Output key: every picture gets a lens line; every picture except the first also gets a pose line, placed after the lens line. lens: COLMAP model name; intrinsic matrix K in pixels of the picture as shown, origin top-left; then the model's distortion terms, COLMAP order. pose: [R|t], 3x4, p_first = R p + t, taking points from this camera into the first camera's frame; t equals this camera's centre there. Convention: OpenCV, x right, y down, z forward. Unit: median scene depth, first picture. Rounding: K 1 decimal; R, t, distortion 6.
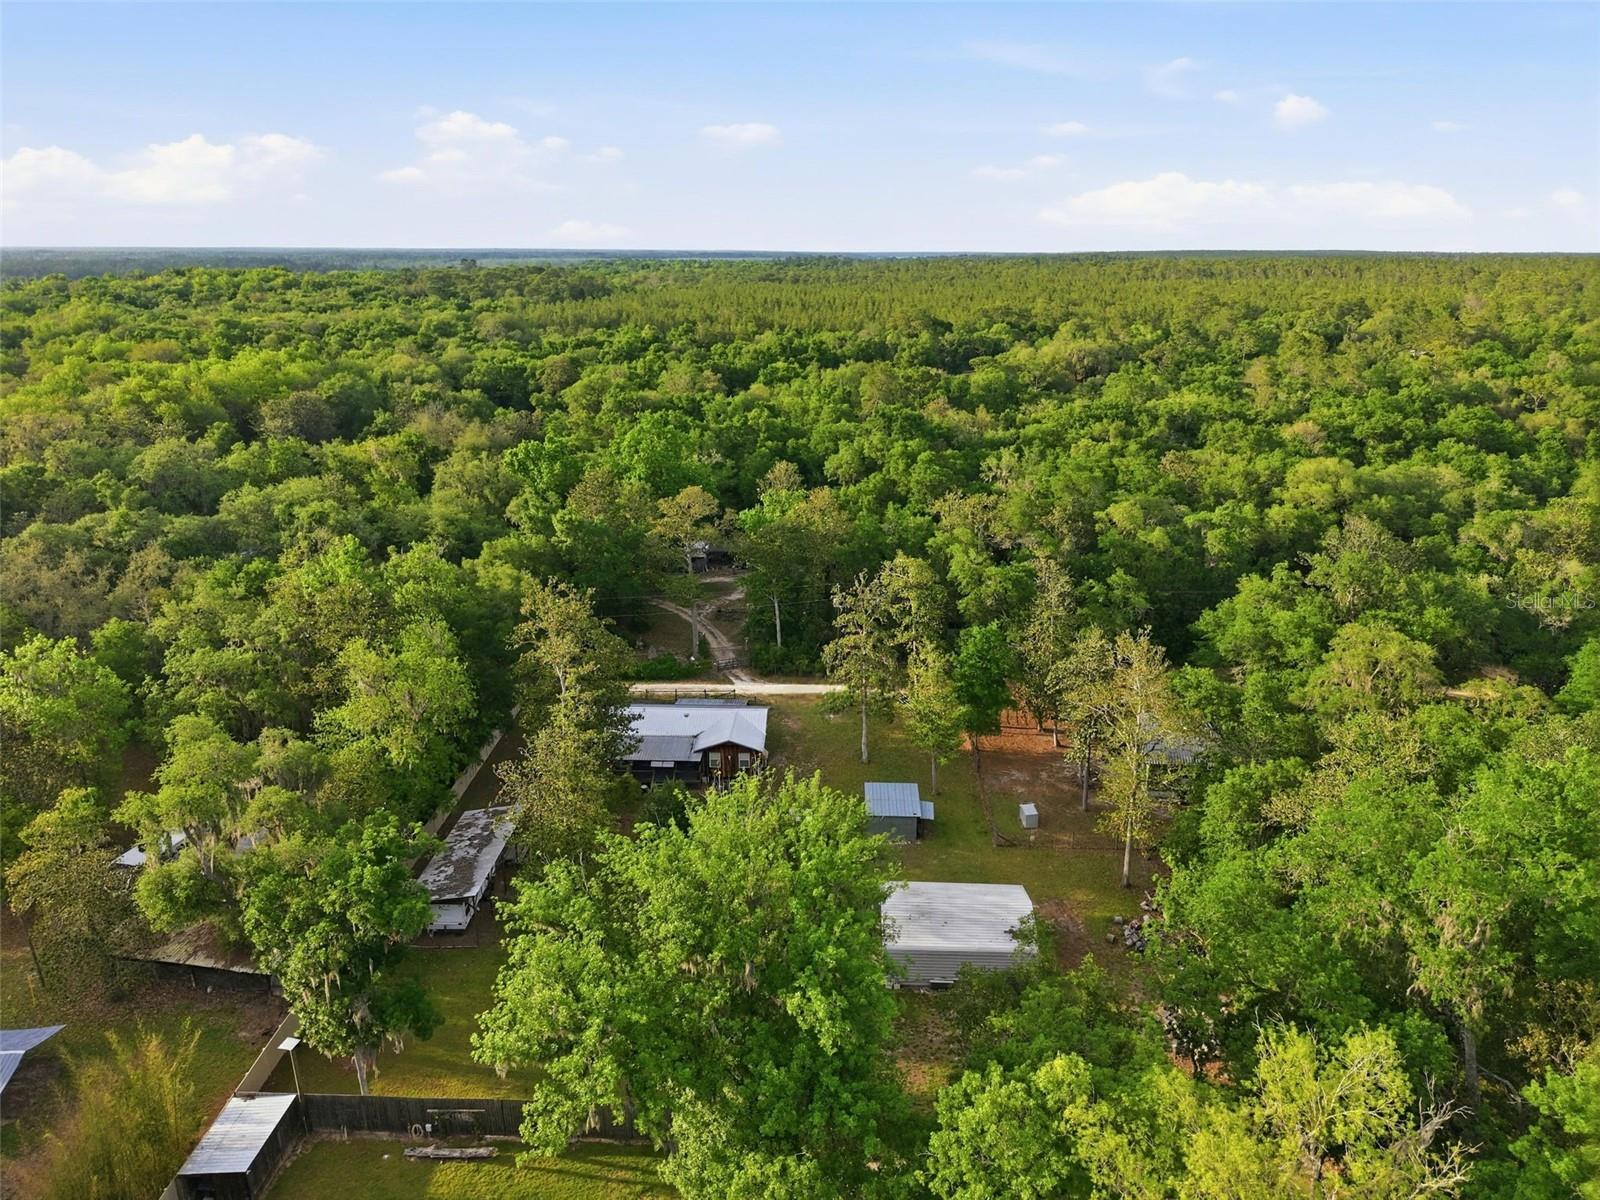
lens RADIAL K [[1048.3, 0, 809.6], [0, 1048.3, 635.5], [0, 0, 1]] dist [0.031891, -0.041463]
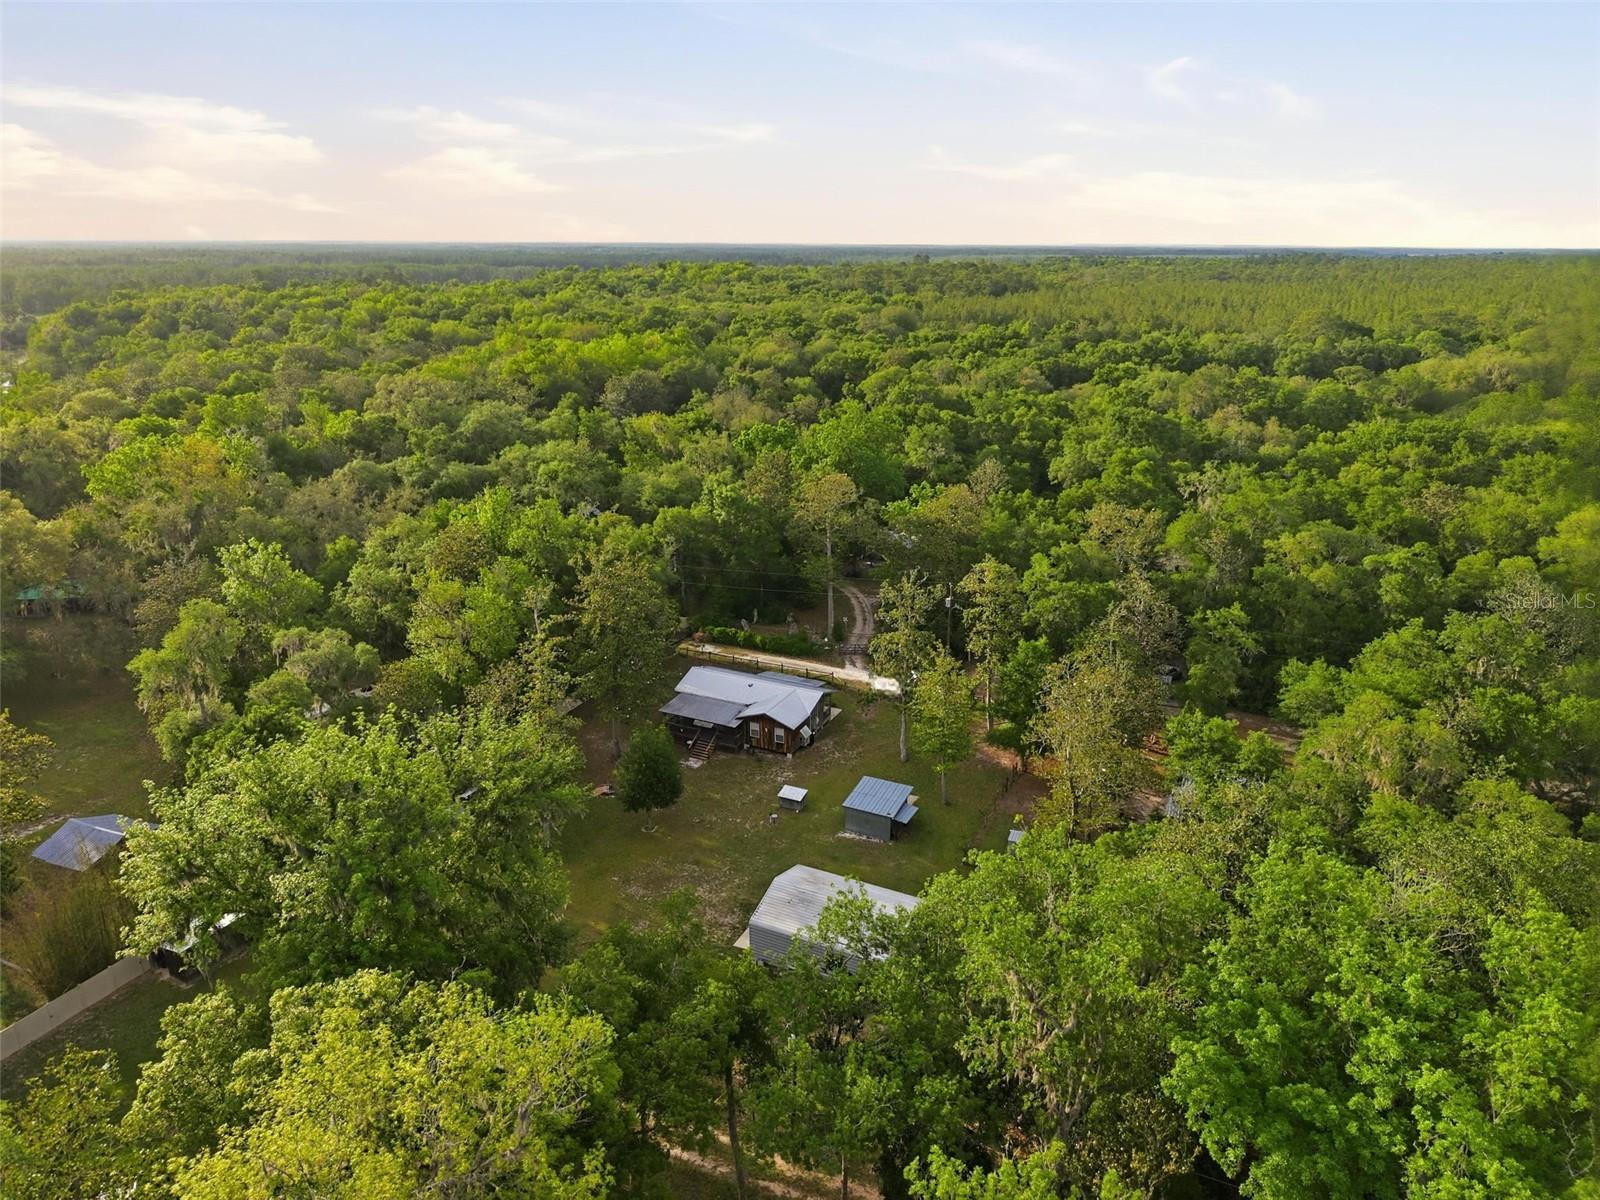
lens RADIAL K [[1048.3, 0, 809.6], [0, 1048.3, 635.5], [0, 0, 1]] dist [0.031891, -0.041463]
pose [[0.916040, 0.141030, -0.375474, 0.194604], [-0.139832, 0.989703, 0.030589, -0.008435], [0.375921, 0.024482, 0.926328, 0.025485]]
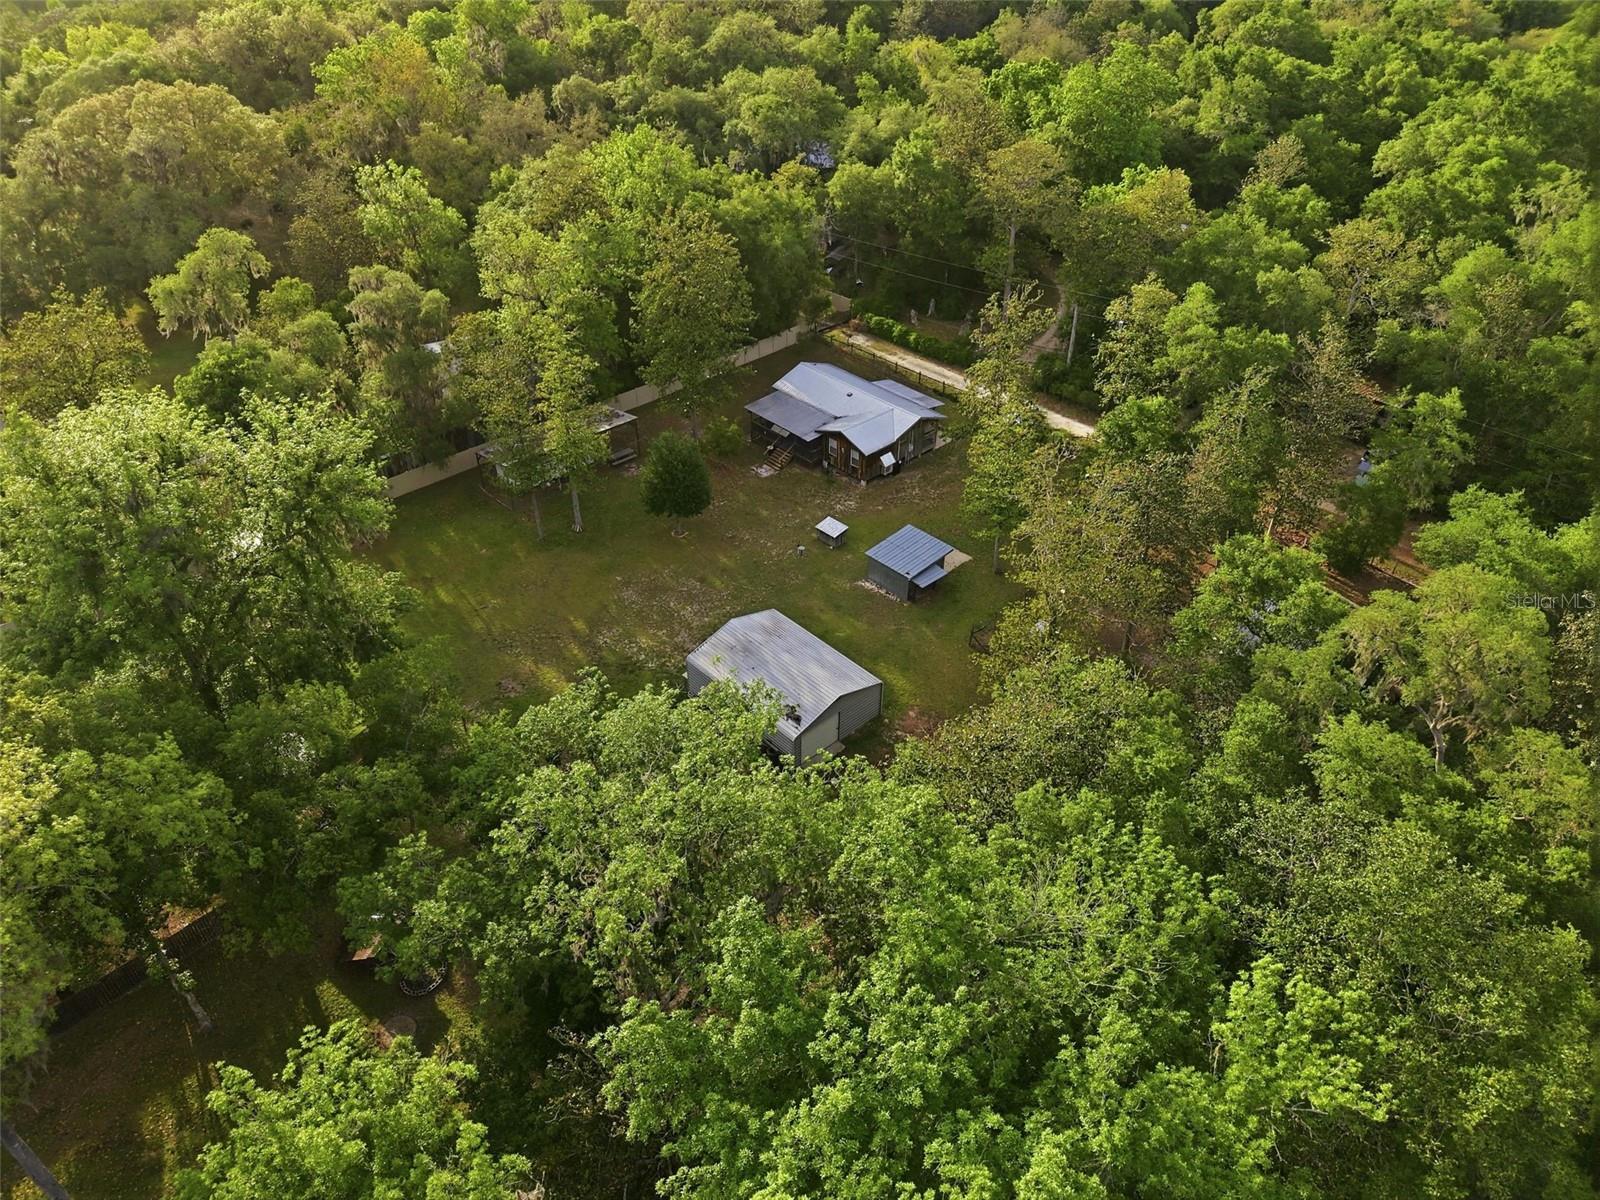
lens RADIAL K [[1048.3, 0, 809.6], [0, 1048.3, 635.5], [0, 0, 1]] dist [0.031891, -0.041463]
pose [[0.702226, 0.440790, -0.559091, 0.284015], [-0.243796, 0.886693, 0.392860, -0.055314], [0.668911, -0.139572, 0.730122, 0.154838]]
